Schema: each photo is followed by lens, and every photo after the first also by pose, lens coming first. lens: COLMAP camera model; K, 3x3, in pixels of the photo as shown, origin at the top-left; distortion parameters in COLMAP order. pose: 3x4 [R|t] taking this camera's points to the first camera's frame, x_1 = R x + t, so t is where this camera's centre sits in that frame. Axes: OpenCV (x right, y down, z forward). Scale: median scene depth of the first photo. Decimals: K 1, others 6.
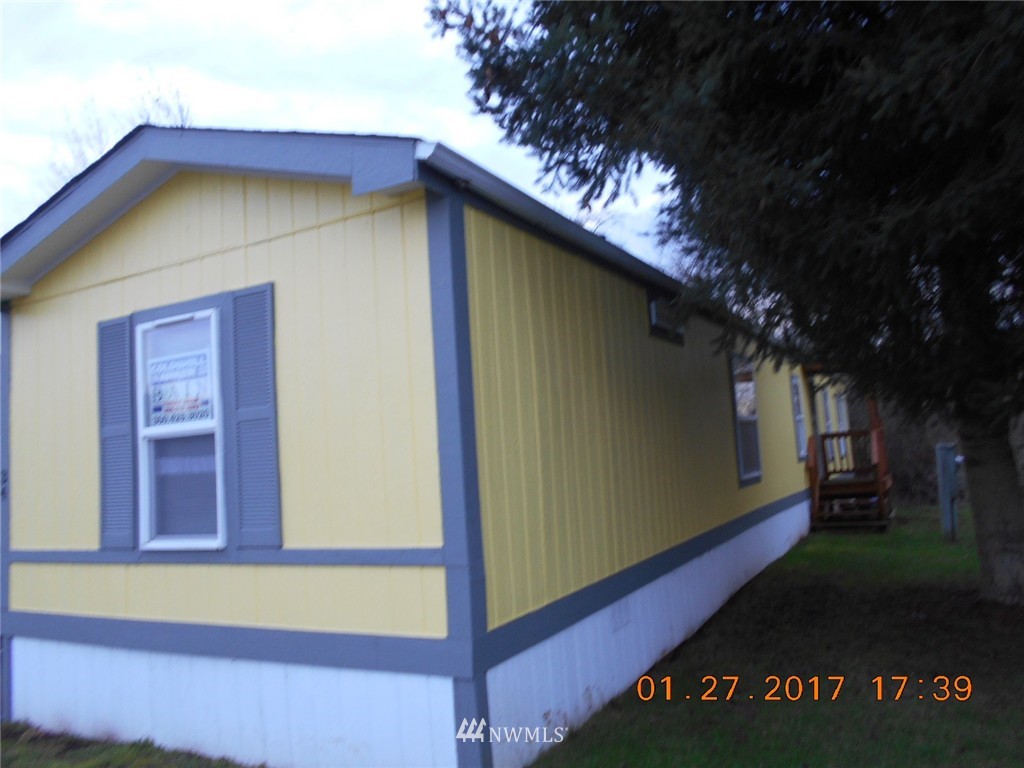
lens RADIAL K [[779.7, 0, 512.0], [0, 779.7, 384.0], [0, 0, 1]] dist [0.005614, 0.000188]
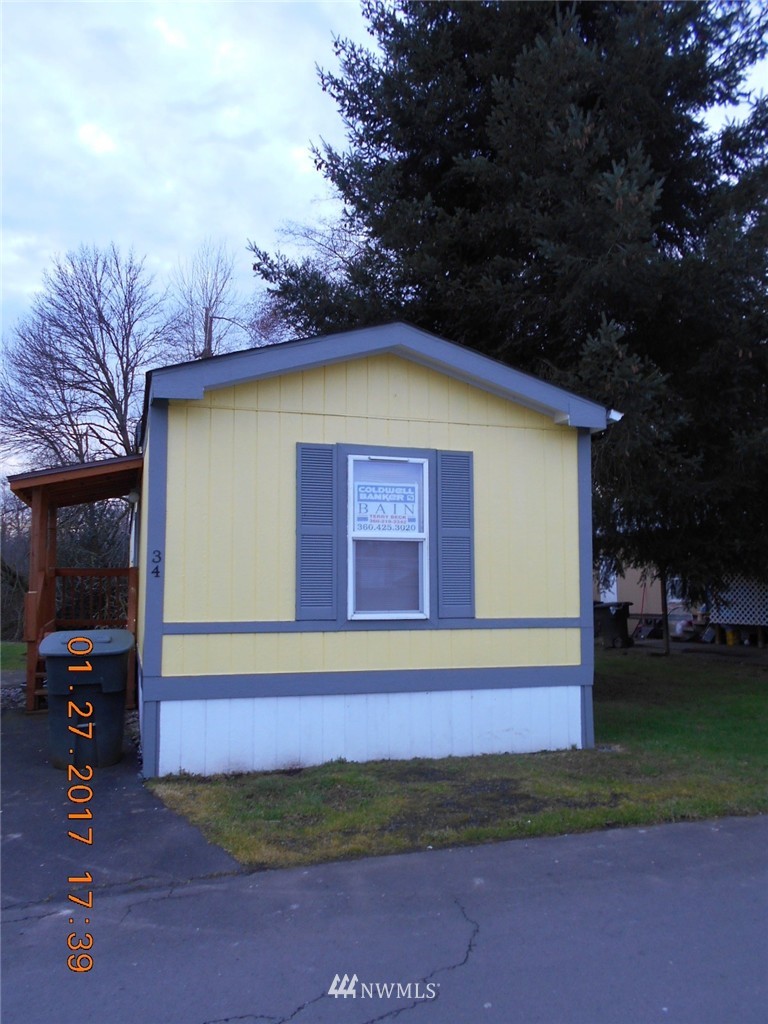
lens RADIAL K [[779.7, 0, 384.0], [0, 779.7, 512.0], [0, 0, 1]] dist [0.005614, 0.000188]
pose [[0.692770, 0.137167, 0.707994, -1.450277], [-0.117822, 0.990081, -0.076530, 0.125203], [-0.711469, -0.030399, 0.702060, 0.006152]]
